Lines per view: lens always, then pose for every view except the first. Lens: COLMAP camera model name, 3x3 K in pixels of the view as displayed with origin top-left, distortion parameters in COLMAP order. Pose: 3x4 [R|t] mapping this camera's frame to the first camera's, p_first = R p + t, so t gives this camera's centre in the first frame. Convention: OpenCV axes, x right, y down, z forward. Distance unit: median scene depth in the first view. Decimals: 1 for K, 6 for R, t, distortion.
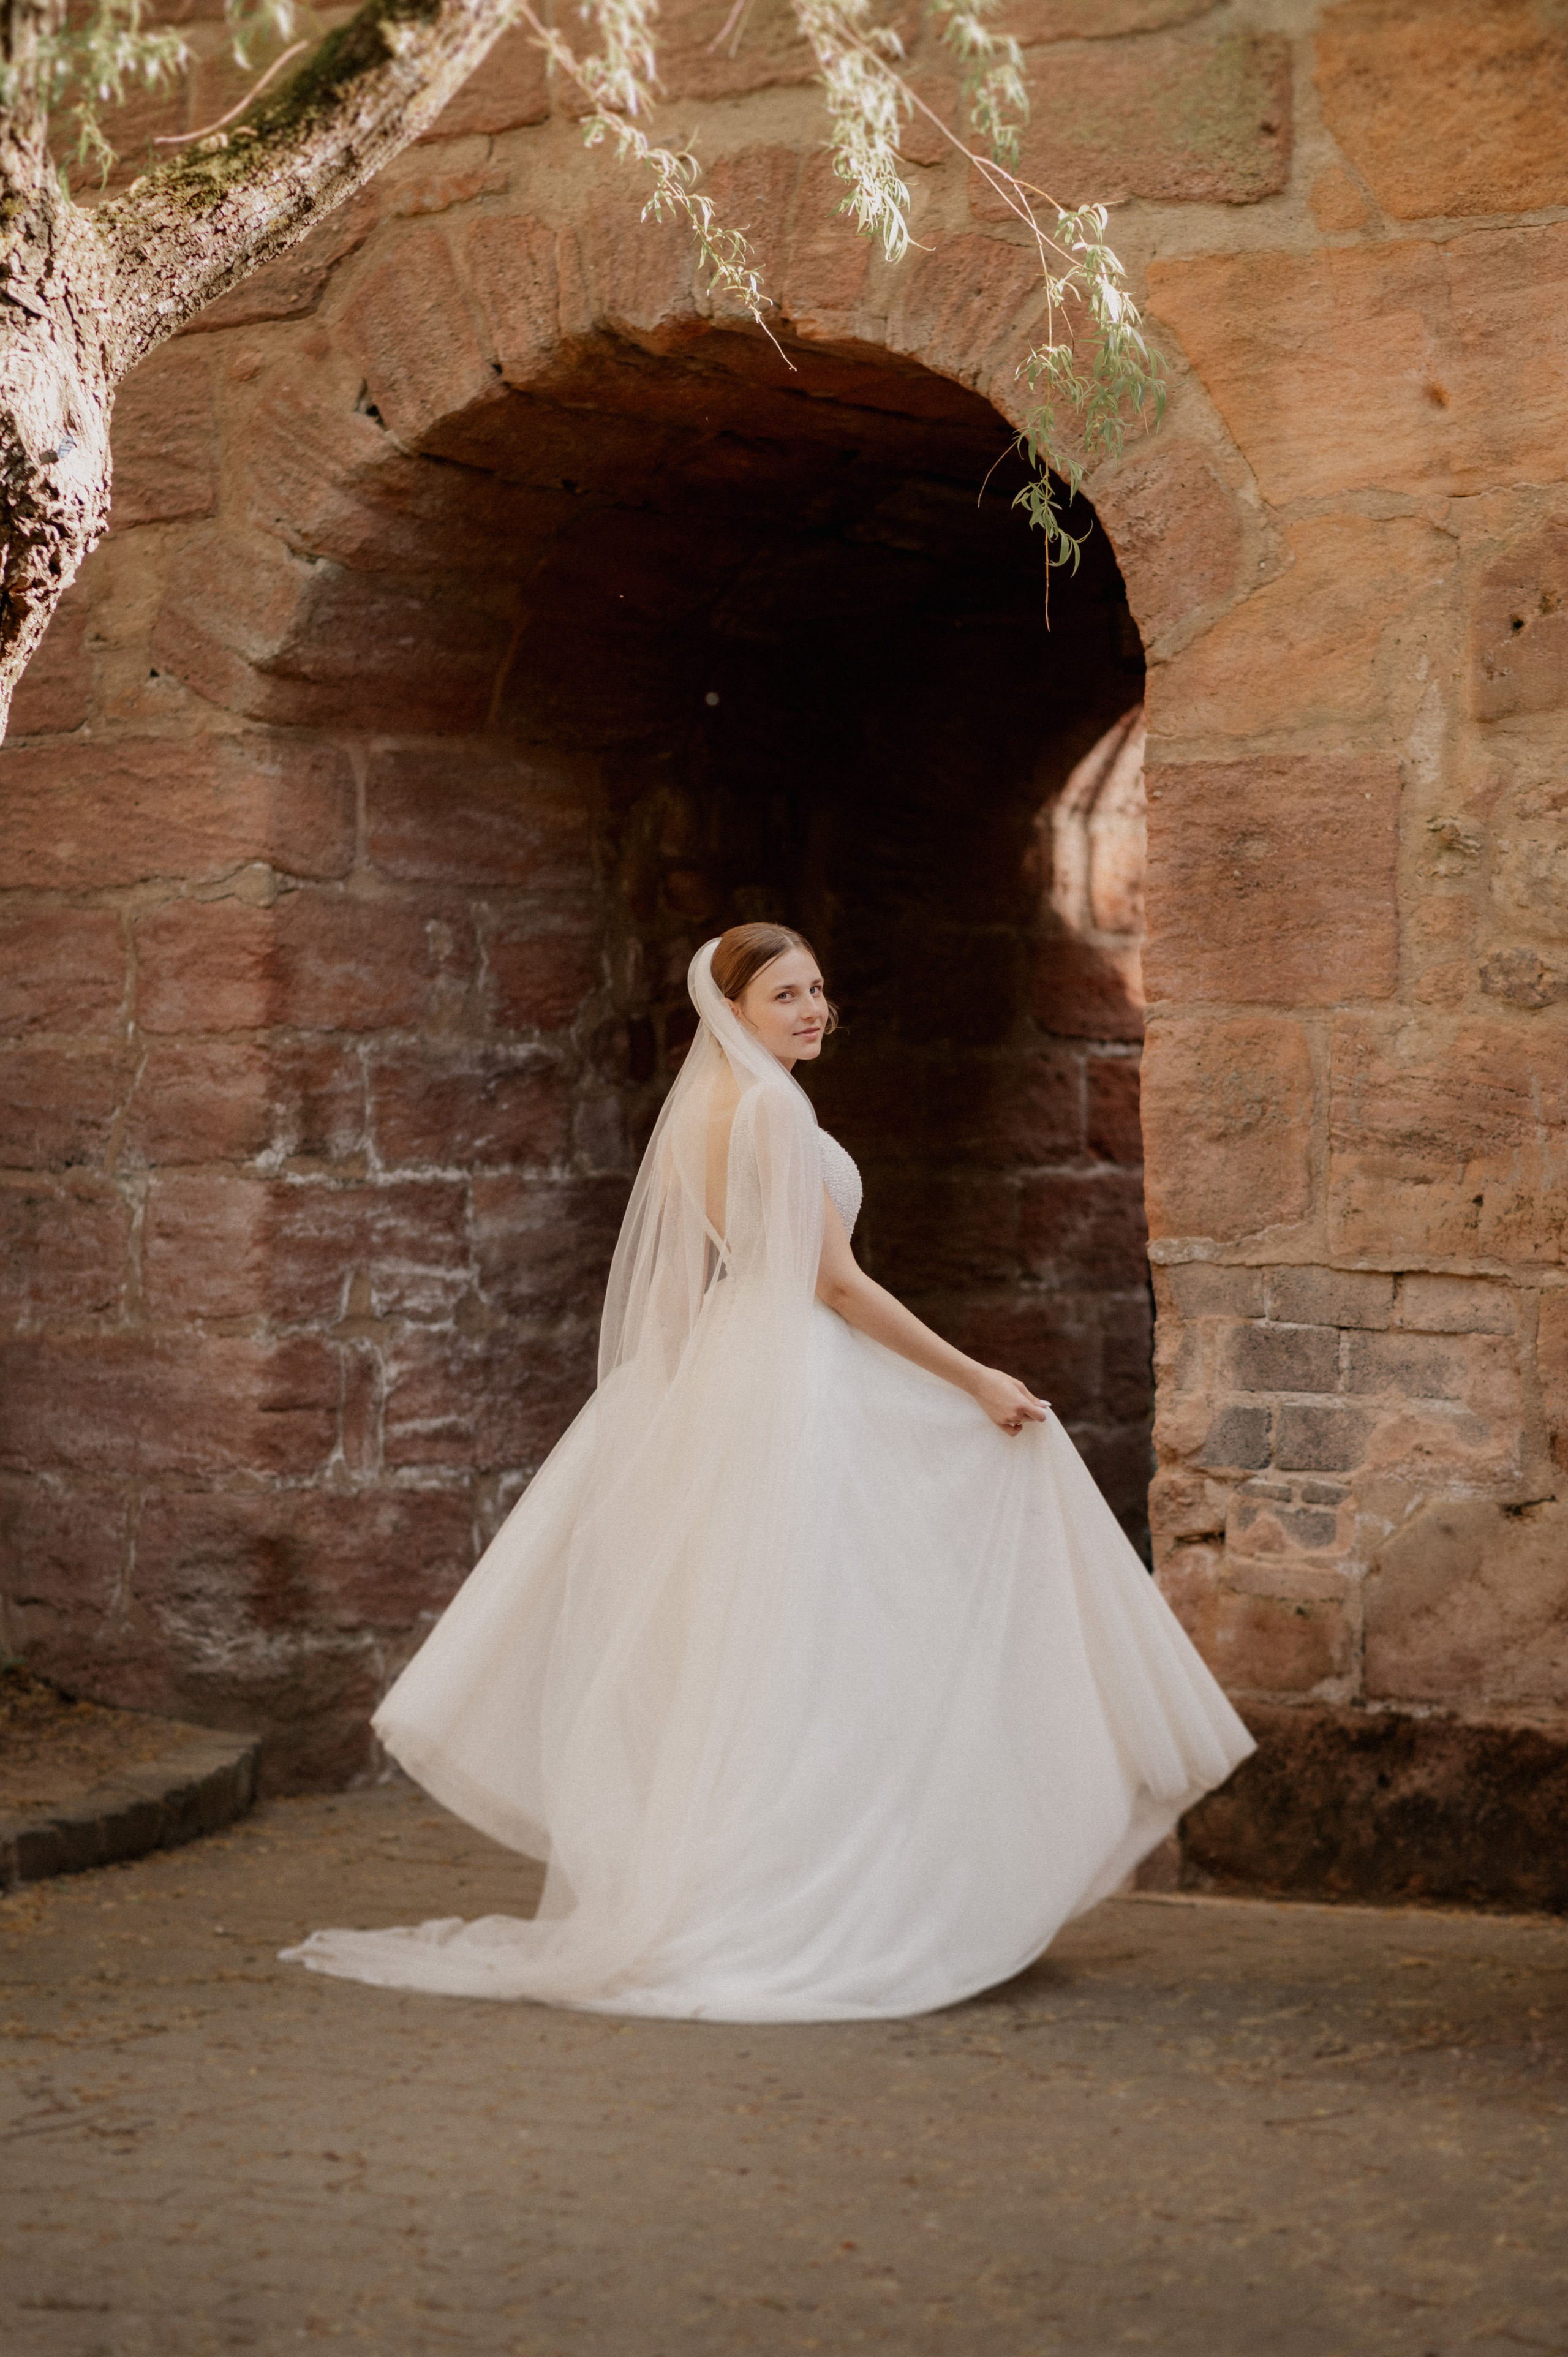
lens RADIAL K [[5574.9, 0, 784.0], [0, 5574.9, 1178.5], [0, 0, 1]] dist [-0.047614, 0.245830]
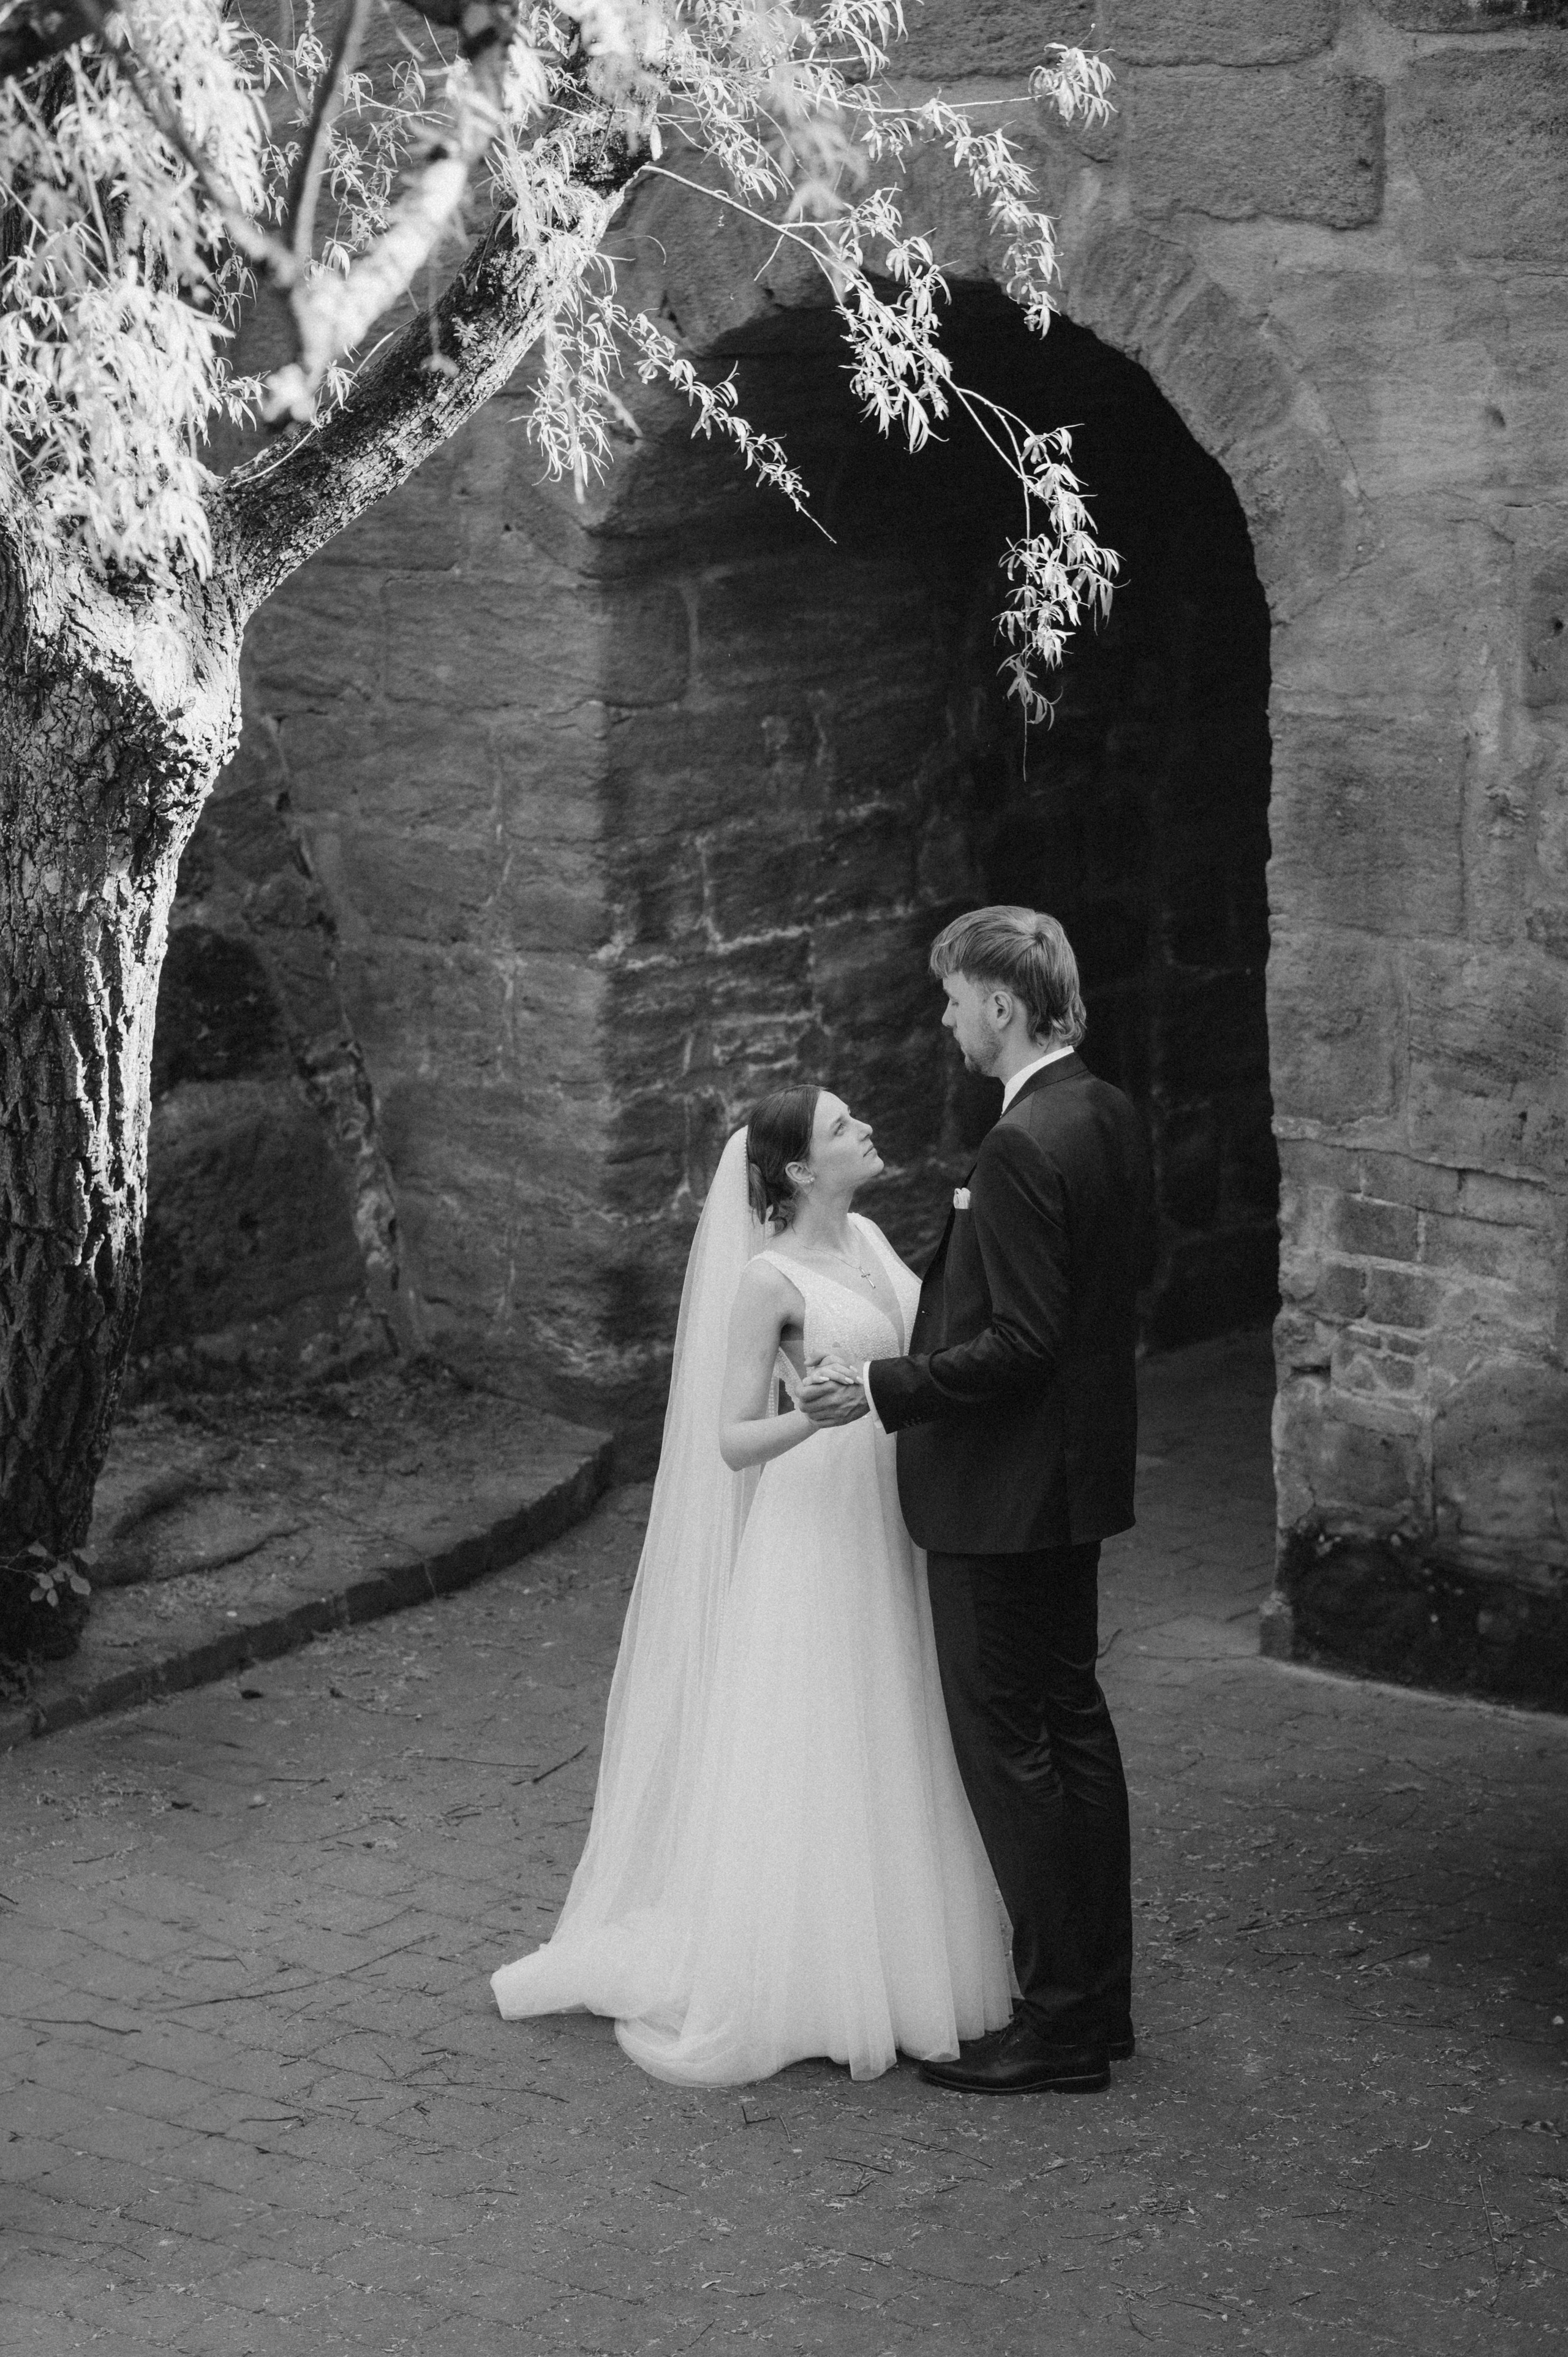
lens RADIAL K [[5925.2, 0, 779.5], [0, 5925.2, 1122.4], [0, 0, 1]] dist [-0.016119, 0.243945]
pose [[0.981720, 0.014984, -0.189738, 0.178701], [0.020085, 0.983174, 0.181562, -0.192916], [0.189266, -0.182054, 0.964901, -0.199219]]
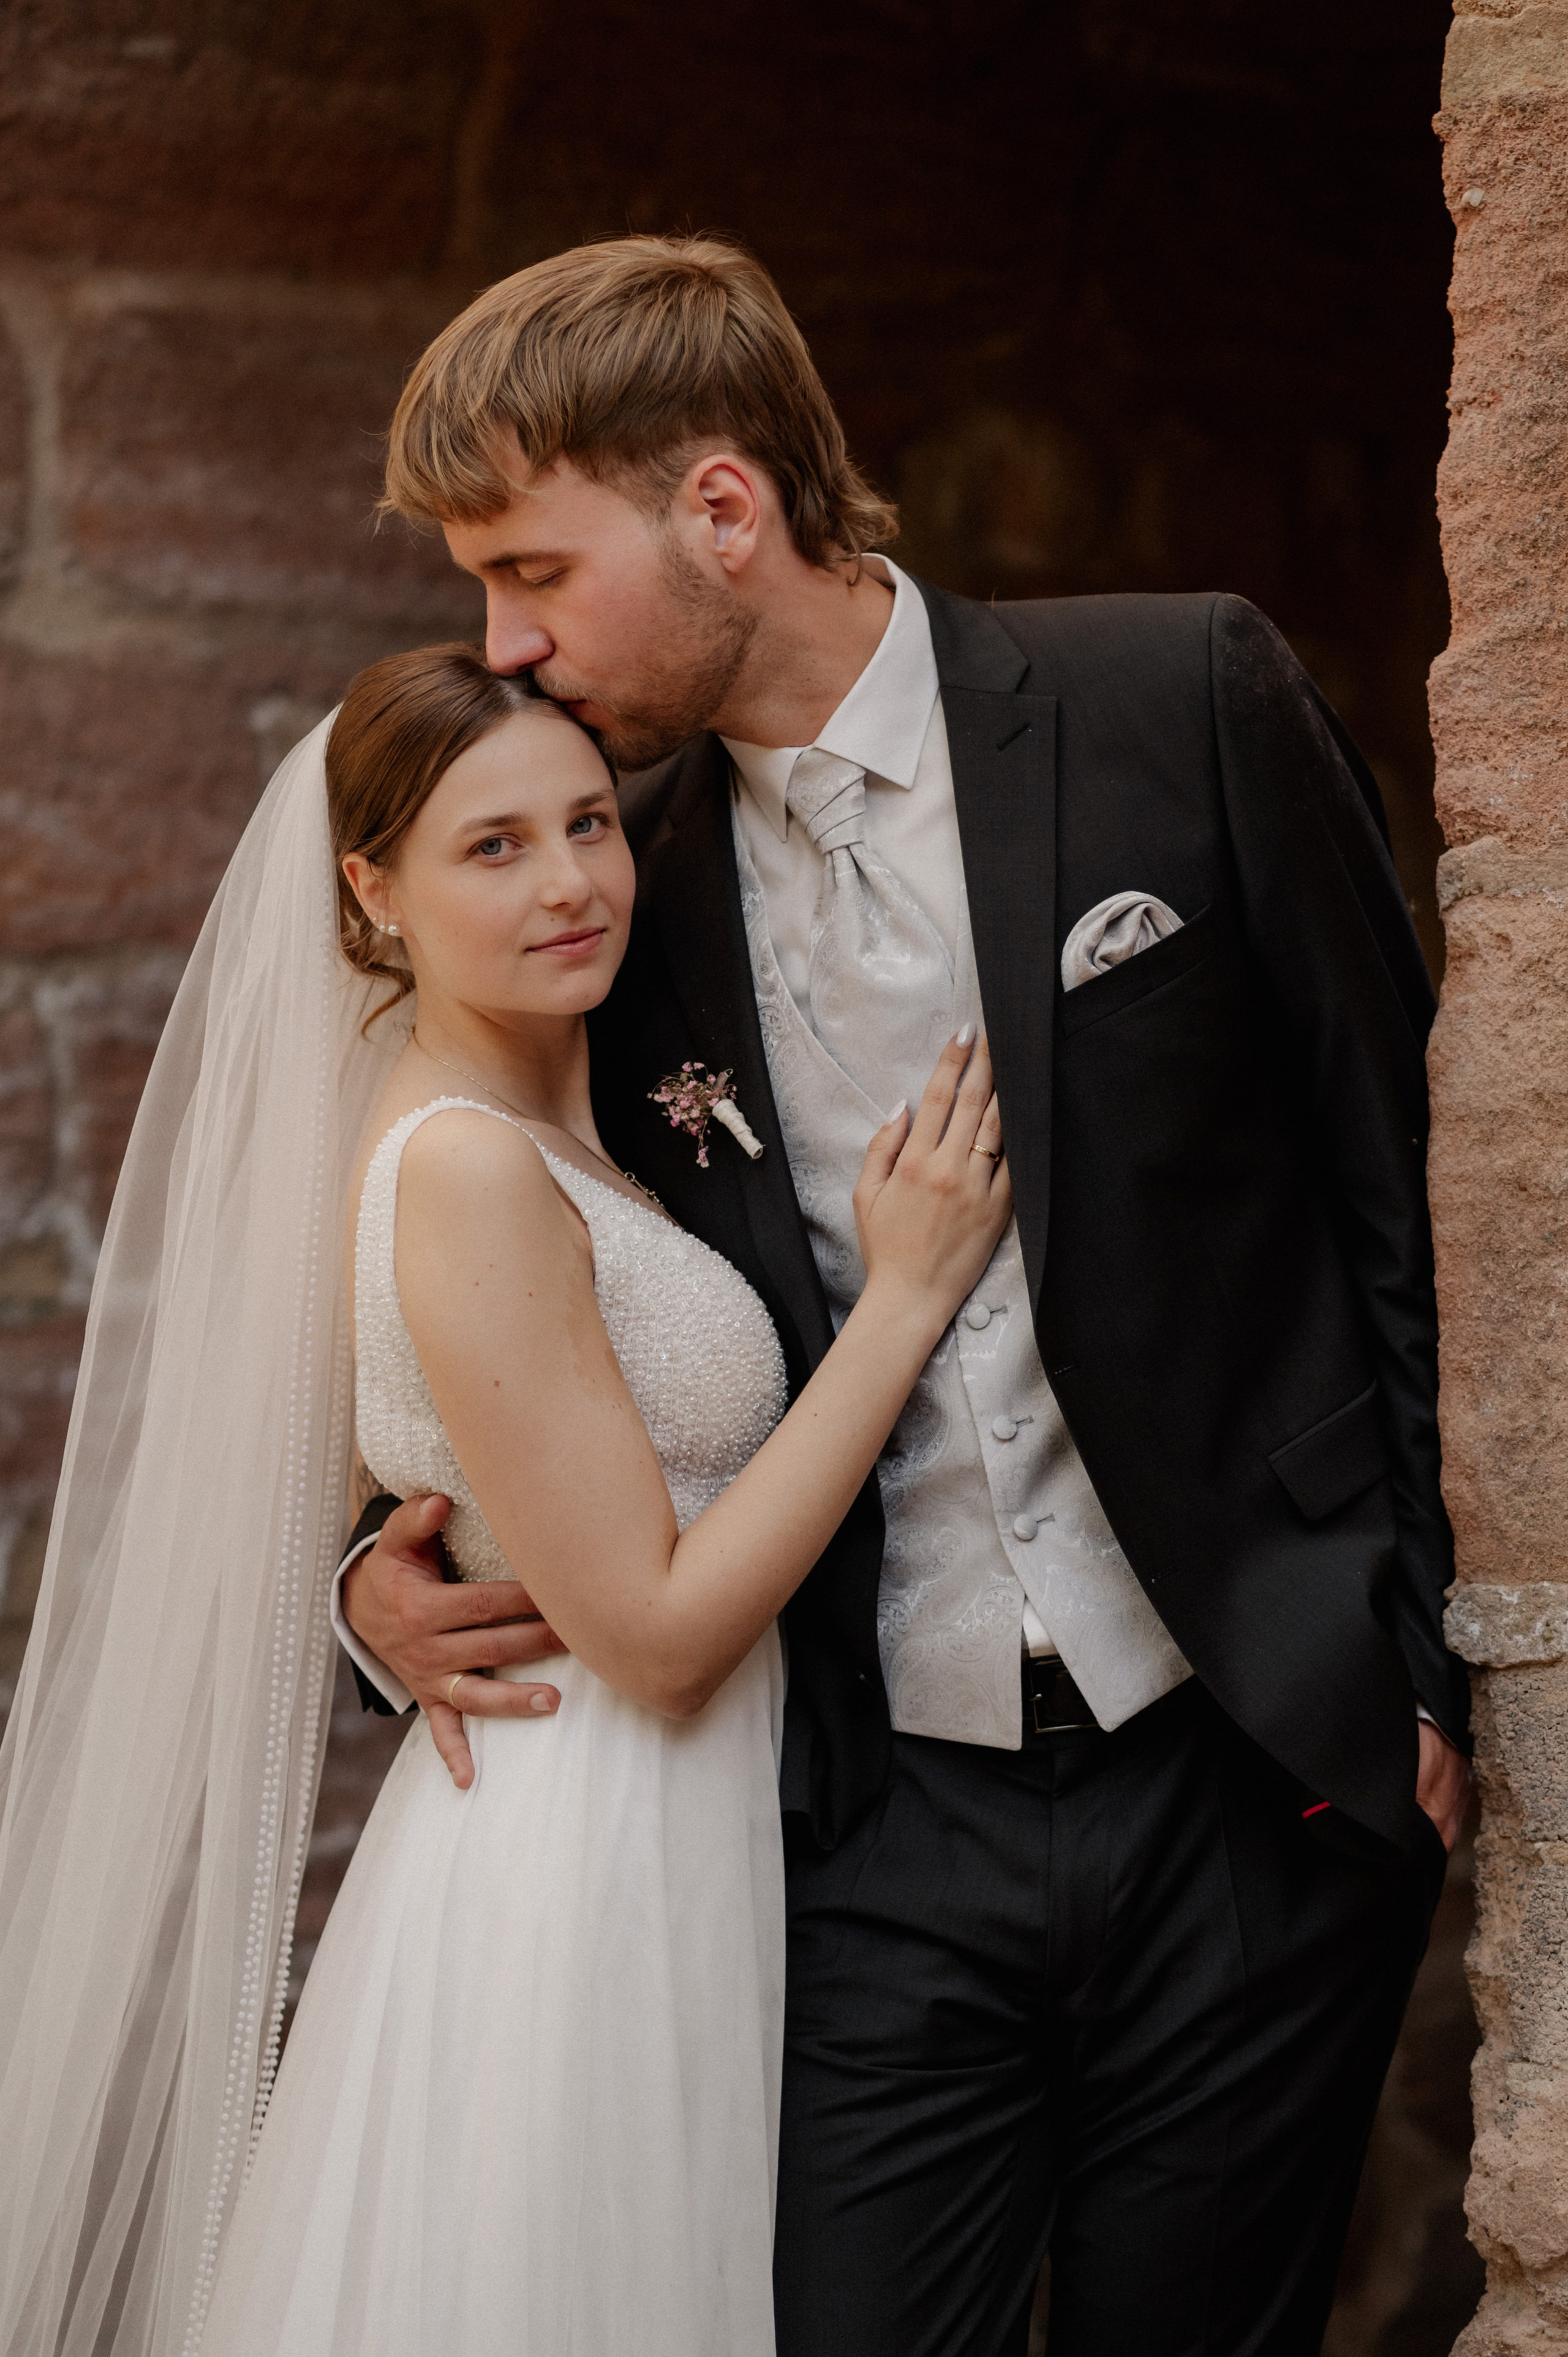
lens RADIAL K [[5926.0, 0, 779.5], [0, 5926.0, 1122.4], [0, 0, 1]] dist [-0.016119, 0.243945]
pose [[0.955868, -0.000517, -0.293797, 0.115379], [0.000976, 0.999999, 0.001413, -0.014414], [0.293796, -0.001638, 0.955867, 0.590404]]
